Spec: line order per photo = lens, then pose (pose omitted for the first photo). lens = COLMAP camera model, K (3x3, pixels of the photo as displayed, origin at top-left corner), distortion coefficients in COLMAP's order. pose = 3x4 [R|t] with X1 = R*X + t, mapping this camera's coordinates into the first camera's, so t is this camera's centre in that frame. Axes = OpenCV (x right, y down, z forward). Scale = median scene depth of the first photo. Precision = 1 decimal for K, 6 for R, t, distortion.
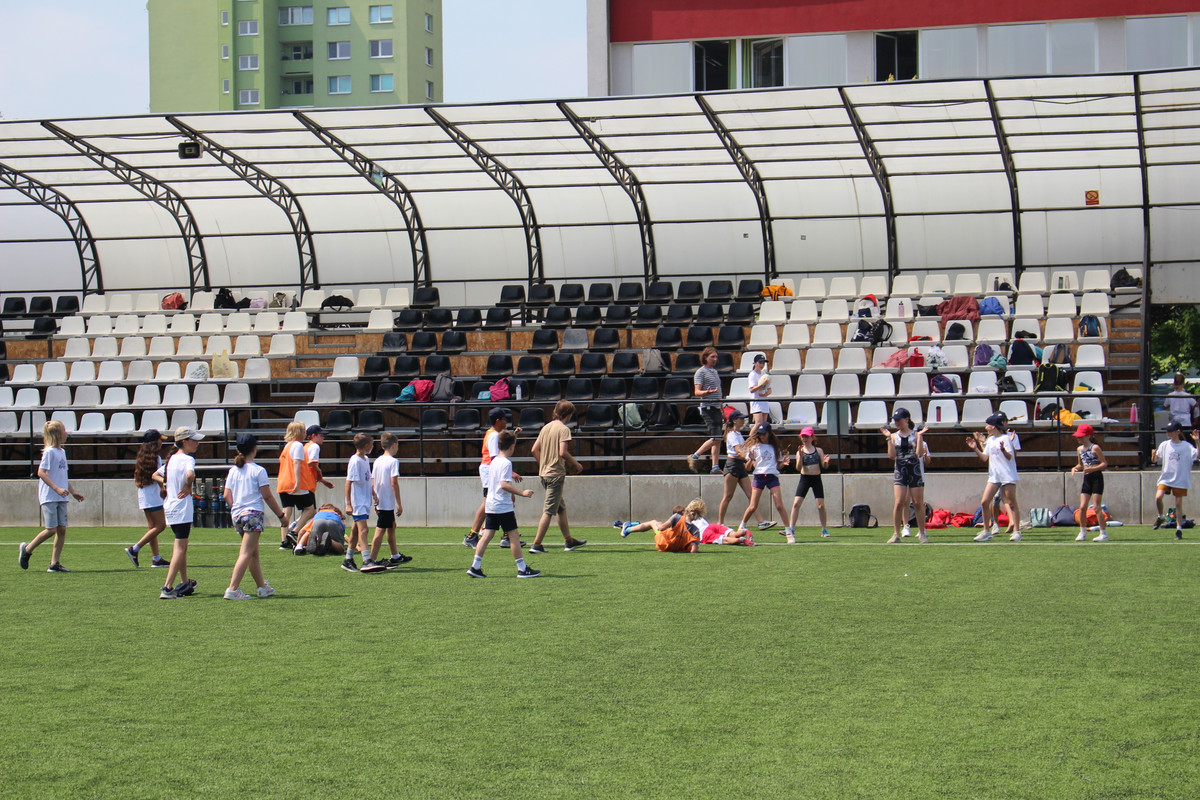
lens RADIAL K [[1659.5, 0, 601.0], [0, 1659.5, 406.0], [0, 0, 1]] dist [0.100333, 0.000000]
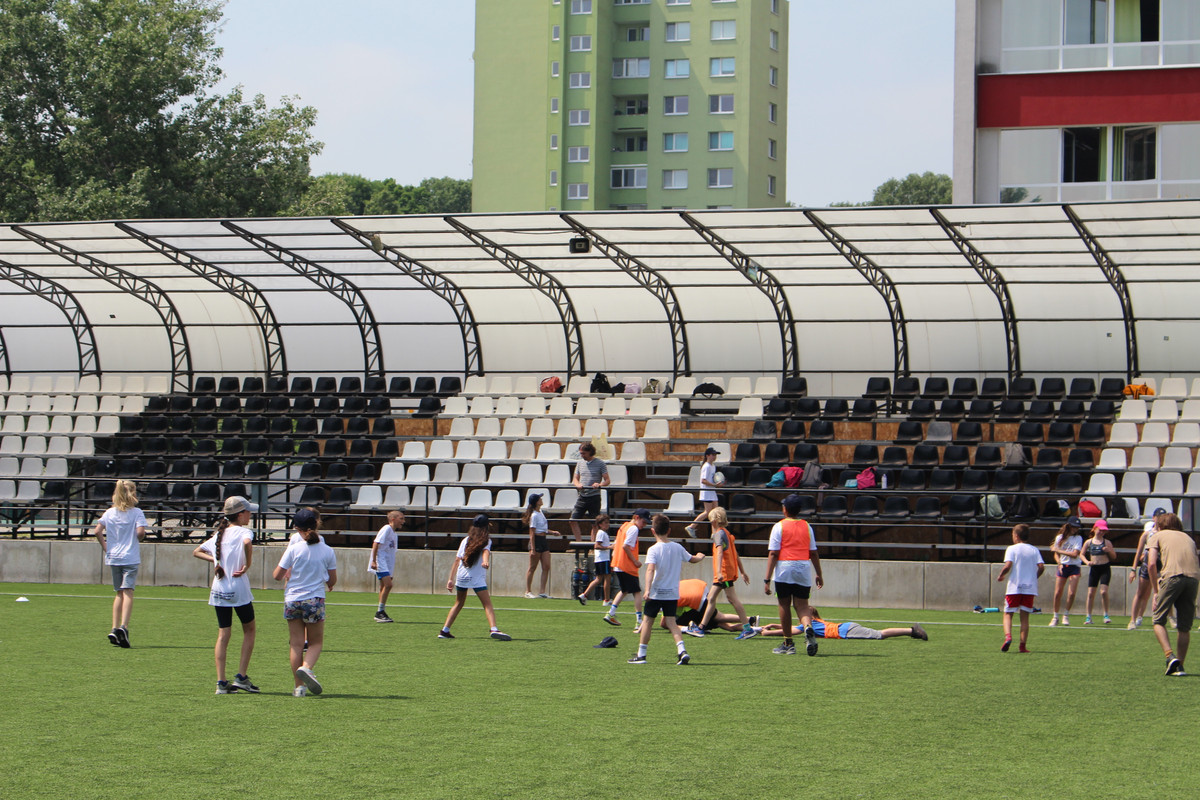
lens RADIAL K [[3177.0, 0, 561.6], [0, 3177.0, 423.1], [0, 0, 1]] dist [0.111310, 0.000000]
pose [[0.994770, 0.026622, -0.098610, -0.053921], [-0.028784, 0.999374, -0.020563, 0.002195], [0.098001, 0.023294, 0.994914, -0.995824]]
